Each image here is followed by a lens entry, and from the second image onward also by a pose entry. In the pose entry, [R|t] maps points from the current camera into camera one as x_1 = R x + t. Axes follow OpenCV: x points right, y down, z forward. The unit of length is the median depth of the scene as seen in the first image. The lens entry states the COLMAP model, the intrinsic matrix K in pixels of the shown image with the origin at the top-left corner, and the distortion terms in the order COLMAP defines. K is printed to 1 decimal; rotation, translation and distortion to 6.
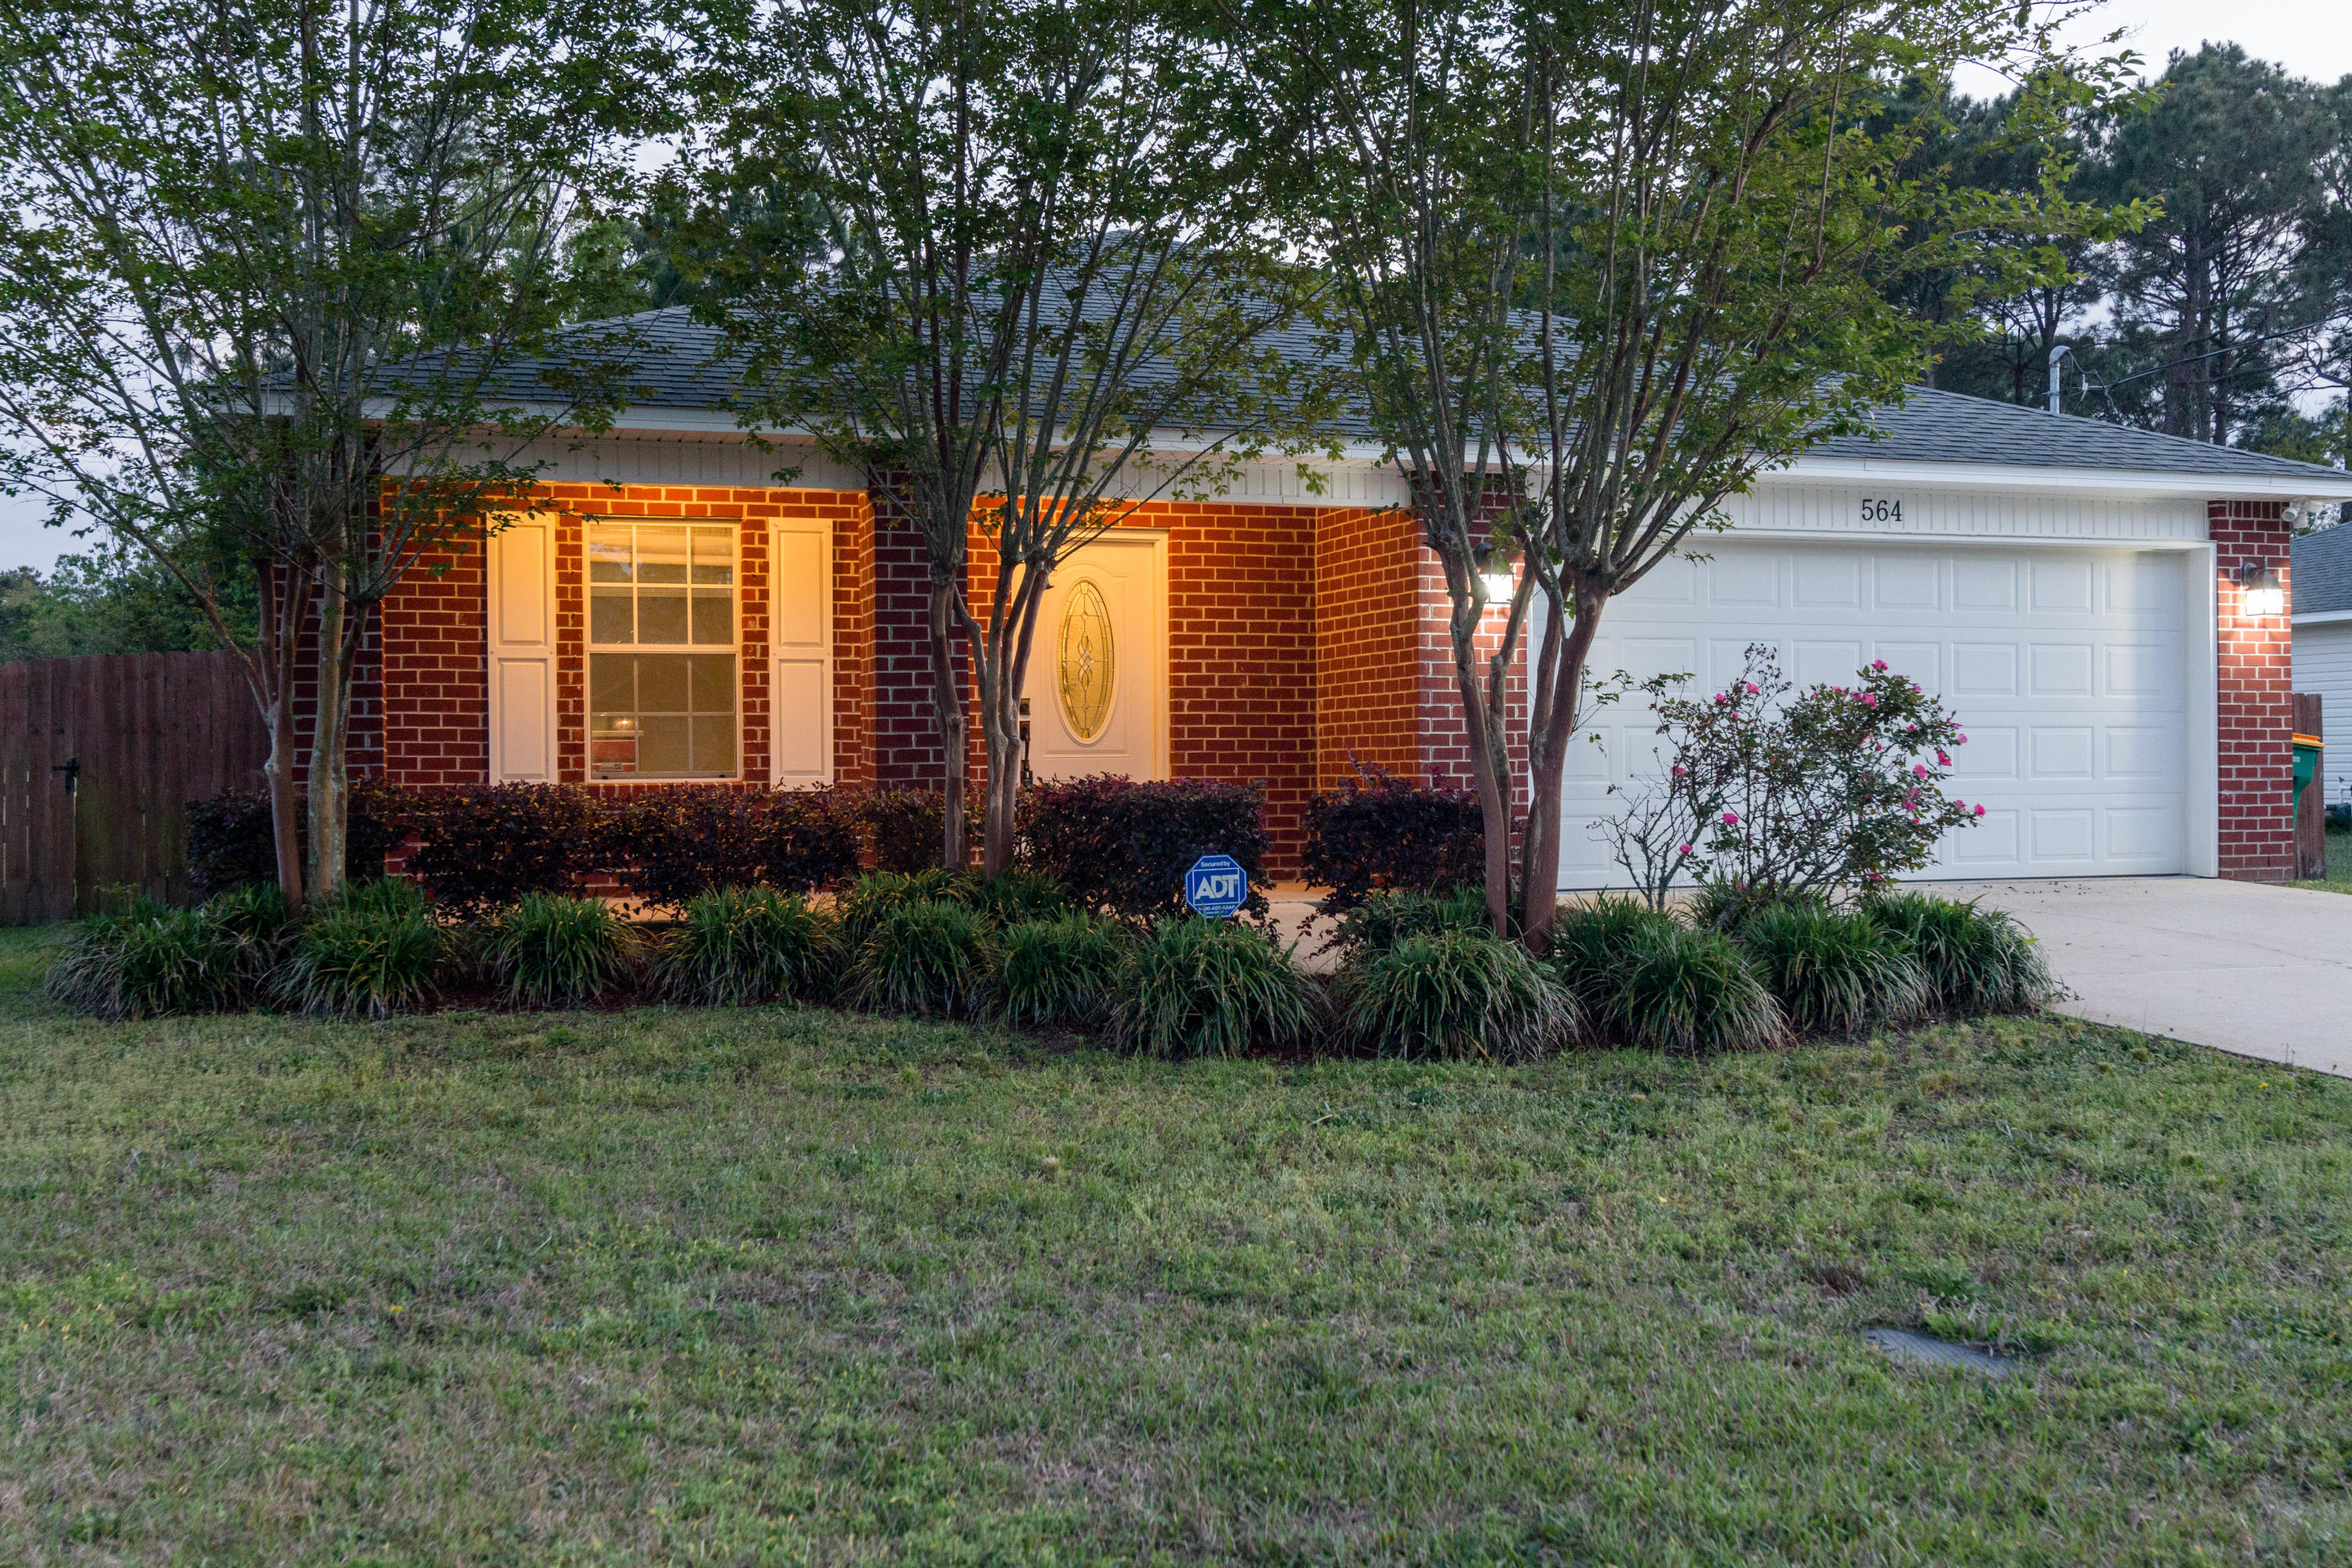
lens RADIAL K [[2098.0, 0, 1176.0], [0, 2098.0, 784.0], [0, 0, 1]] dist [0.000728, 0.003967]
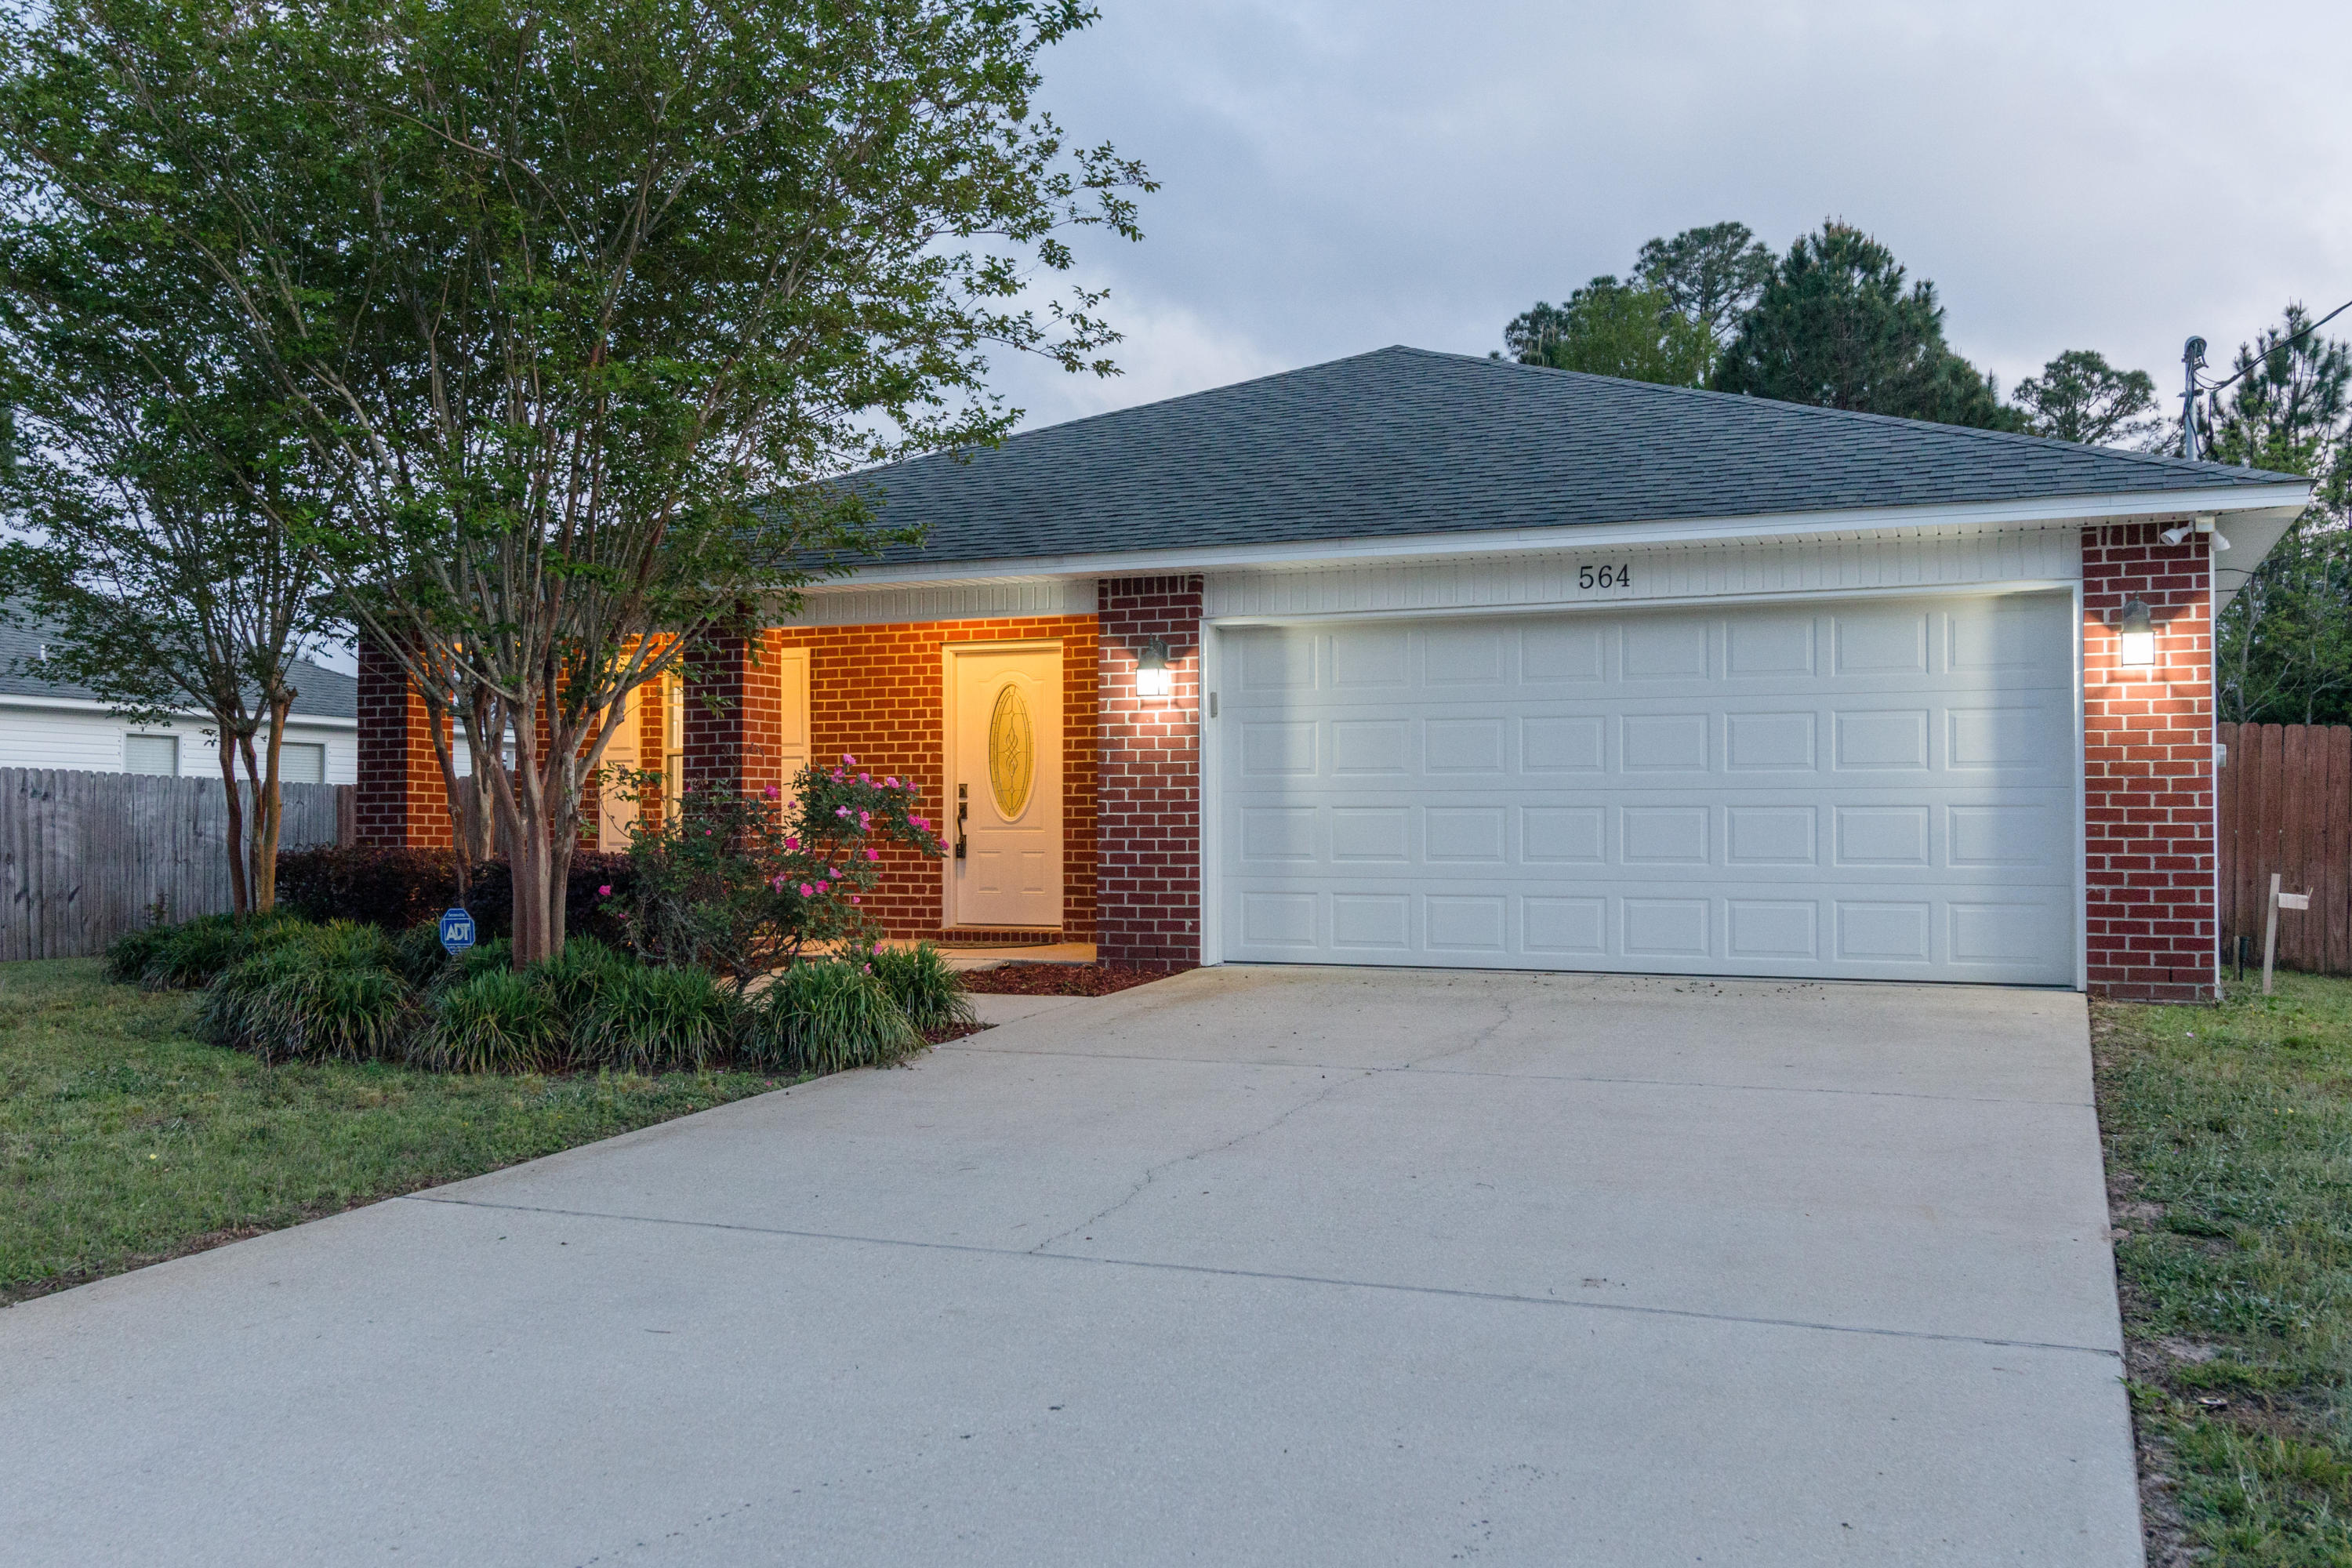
lens RADIAL K [[2001.5, 0, 1176.0], [0, 2001.5, 784.0], [0, 0, 1]] dist [0.000334, -0.005514]
pose [[0.767247, -0.008188, -0.641300, 0.751791], [-0.012481, 0.999539, -0.027694, -0.010179], [0.641231, 0.029252, 0.766790, 0.189921]]
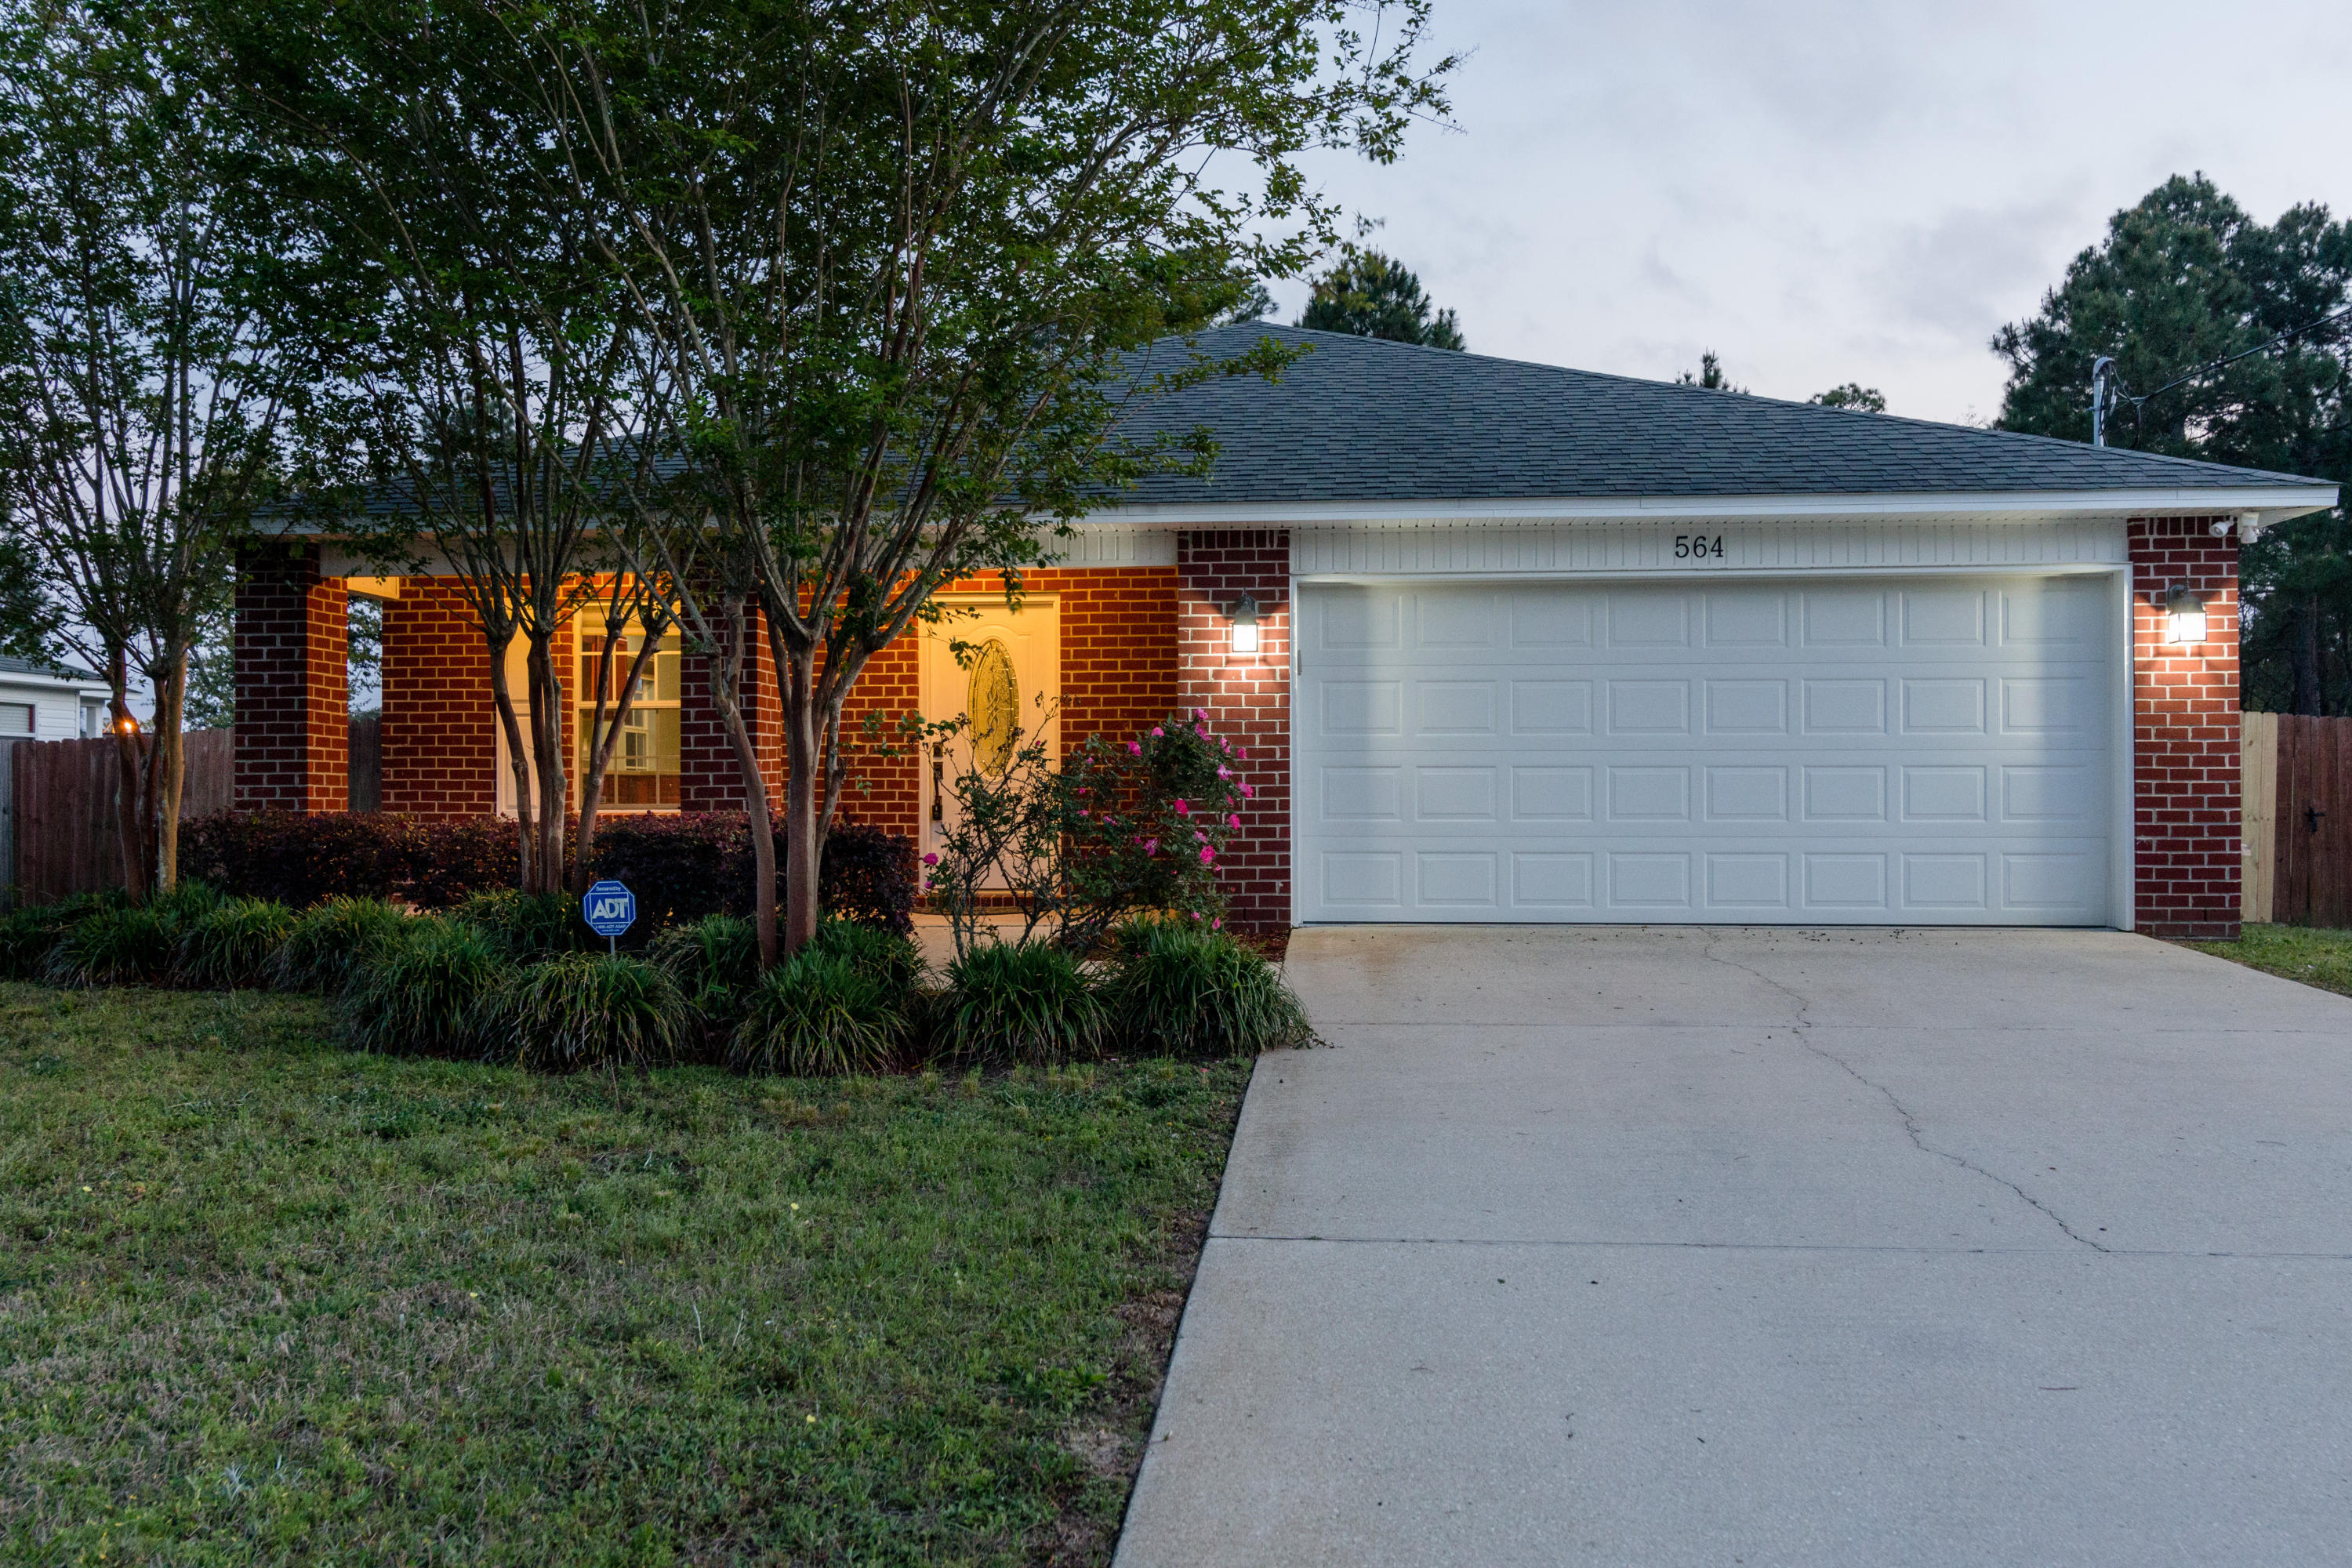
lens RADIAL K [[1855.2, 0, 1223.7], [0, 1855.2, 784.1], [0, 0, 1]] dist [-0.000538, -0.001628]
pose [[0.927352, 0.002722, -0.374180, 0.448595], [-0.008391, 0.999873, -0.013524, -0.005361], [0.374095, 0.015681, 0.927258, 0.110368]]
